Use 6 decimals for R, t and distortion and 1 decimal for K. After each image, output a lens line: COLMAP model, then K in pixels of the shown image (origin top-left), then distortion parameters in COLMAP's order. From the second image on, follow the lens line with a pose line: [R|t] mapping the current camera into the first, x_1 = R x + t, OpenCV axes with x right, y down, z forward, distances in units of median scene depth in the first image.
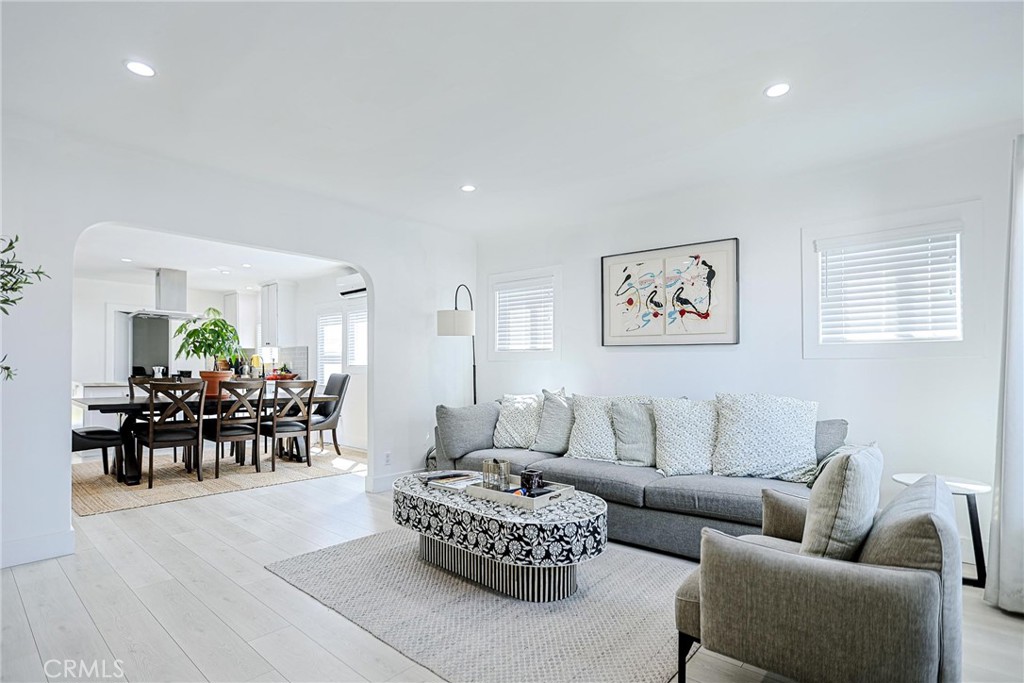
lens RADIAL K [[510.2, 0, 513.3], [0, 510.2, 345.2], [0, 0, 1]] dist [-0.007324, -0.000754]
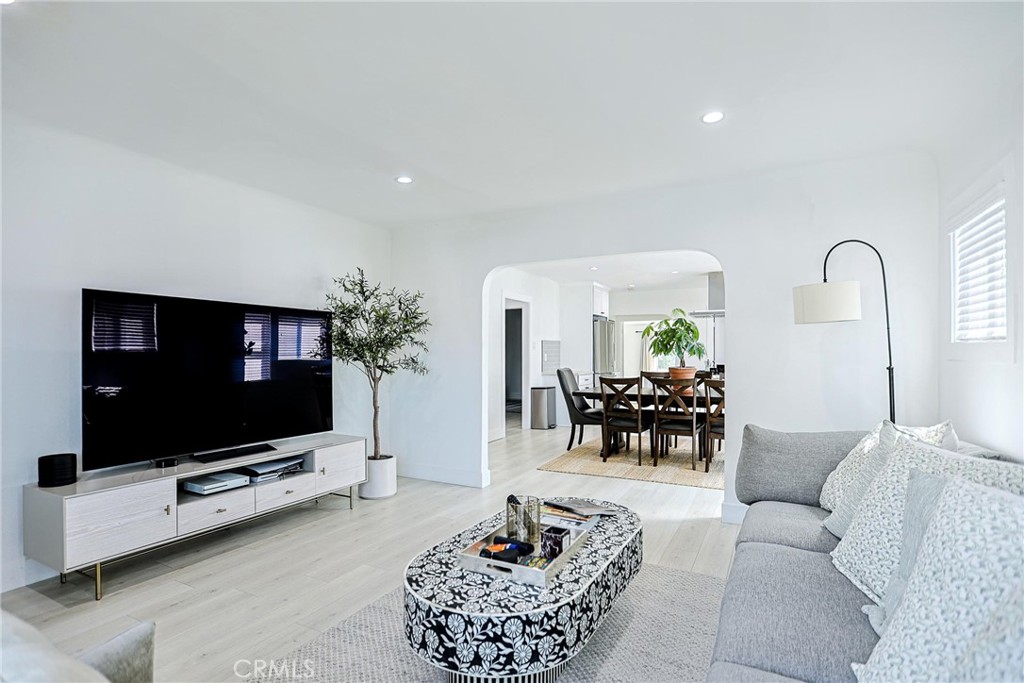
lens RADIAL K [[510.2, 0, 512.8], [0, 510.2, 347.9], [0, 0, 1]] dist [-0.007324, -0.000754]
pose [[0.244700, -0.014211, -0.969495, 0.405446], [0.038077, 0.999262, -0.005037, 0.001577], [0.968851, -0.035683, 0.245061, 0.457083]]
